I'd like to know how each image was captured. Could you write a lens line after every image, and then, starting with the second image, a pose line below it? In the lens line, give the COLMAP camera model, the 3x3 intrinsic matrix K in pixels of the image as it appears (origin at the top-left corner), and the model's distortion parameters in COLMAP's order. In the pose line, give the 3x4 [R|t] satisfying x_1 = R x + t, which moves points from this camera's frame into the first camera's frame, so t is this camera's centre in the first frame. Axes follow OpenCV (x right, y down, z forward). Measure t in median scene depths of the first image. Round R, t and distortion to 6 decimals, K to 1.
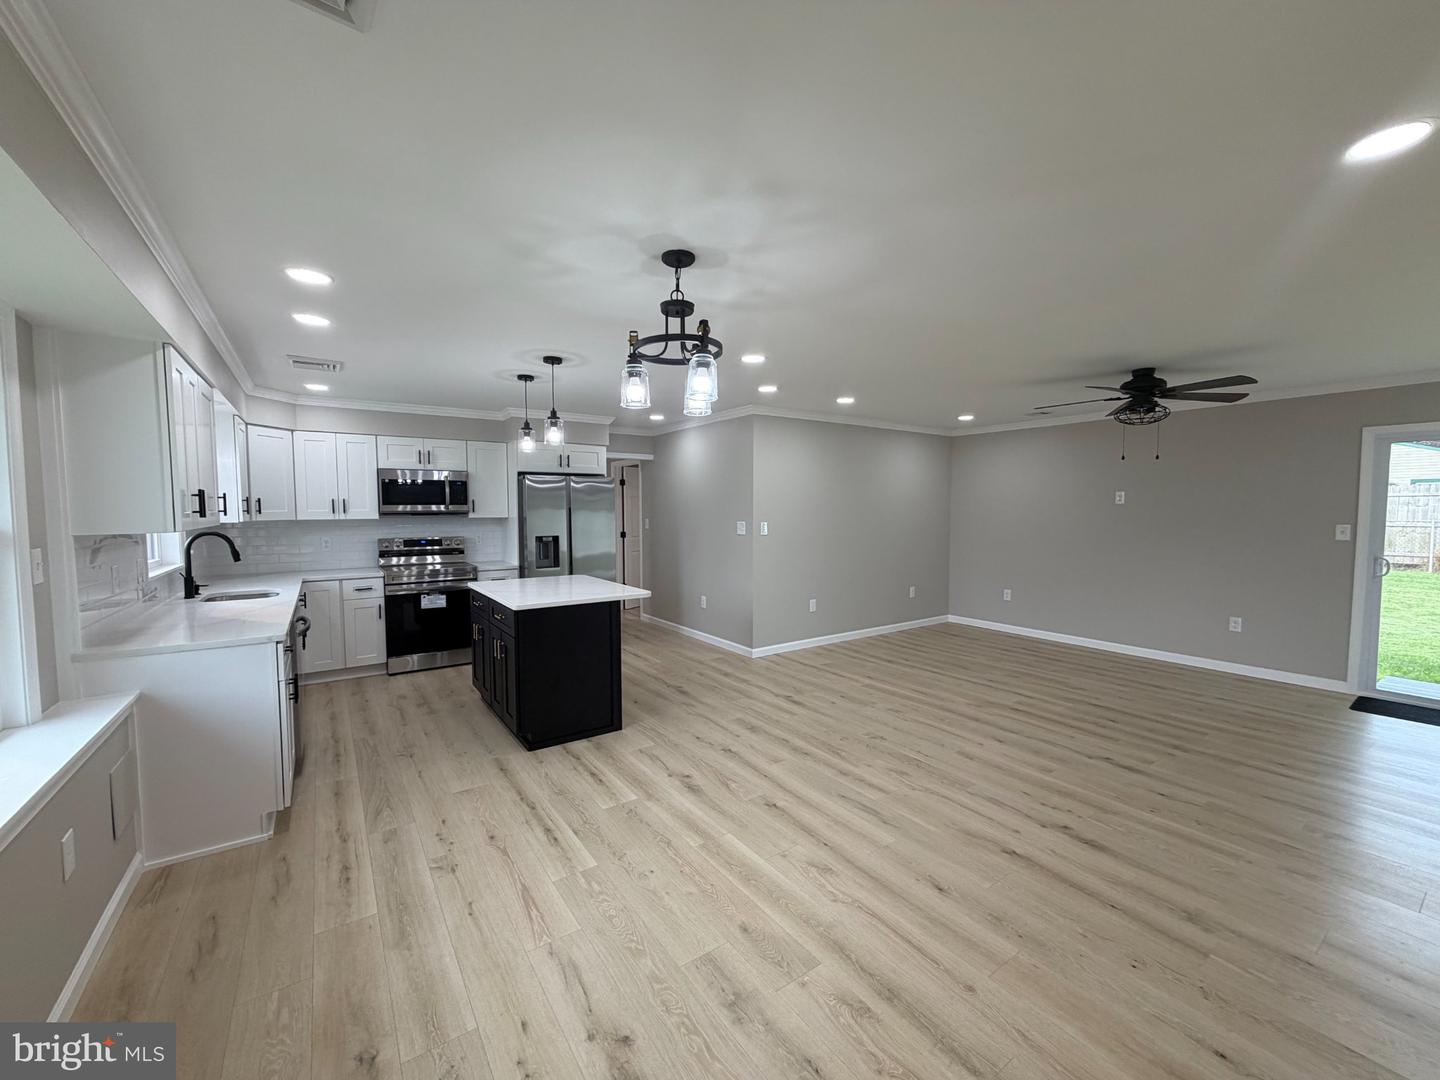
lens RADIAL K [[576.8, 0, 720.0], [0, 576.8, 540.0], [0, 0, 1]] dist [0.003277, 0.000106]
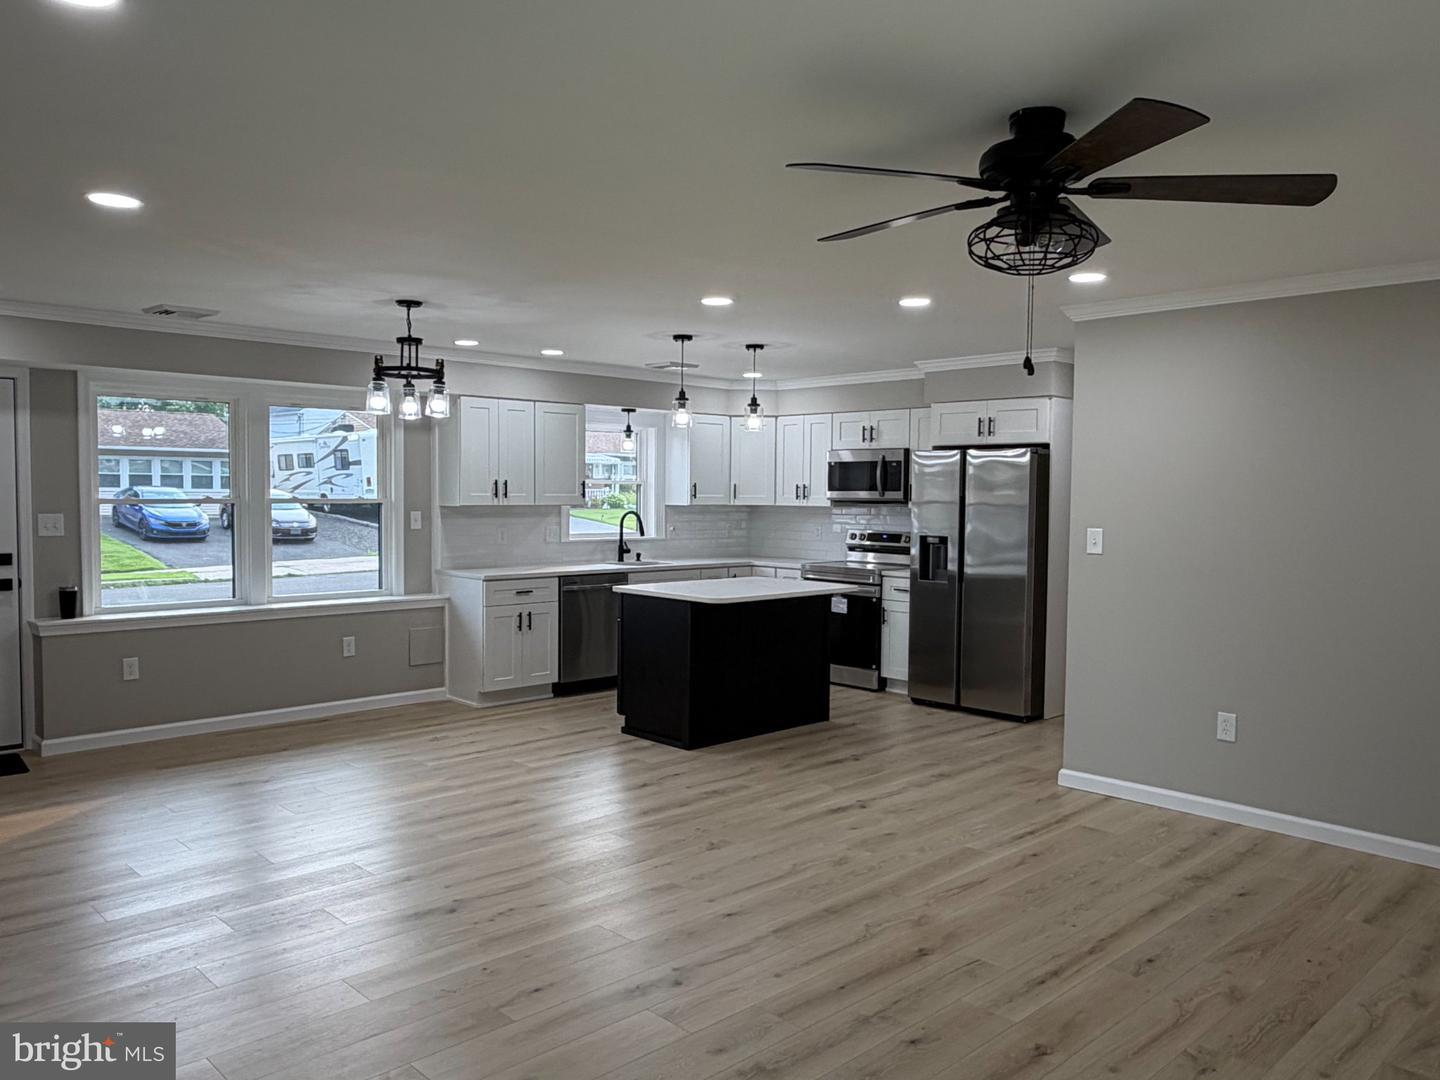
lens RADIAL K [[1123.4, 0, 720.0], [0, 1123.4, 540.0], [0, 0, 1]] dist [-0.001884, -0.001832]
pose [[0.138474, 0.042078, -0.989472, 1.235310], [-0.064415, 0.997364, 0.033399, -0.036565], [0.988269, 0.059112, 0.140820, 0.660277]]
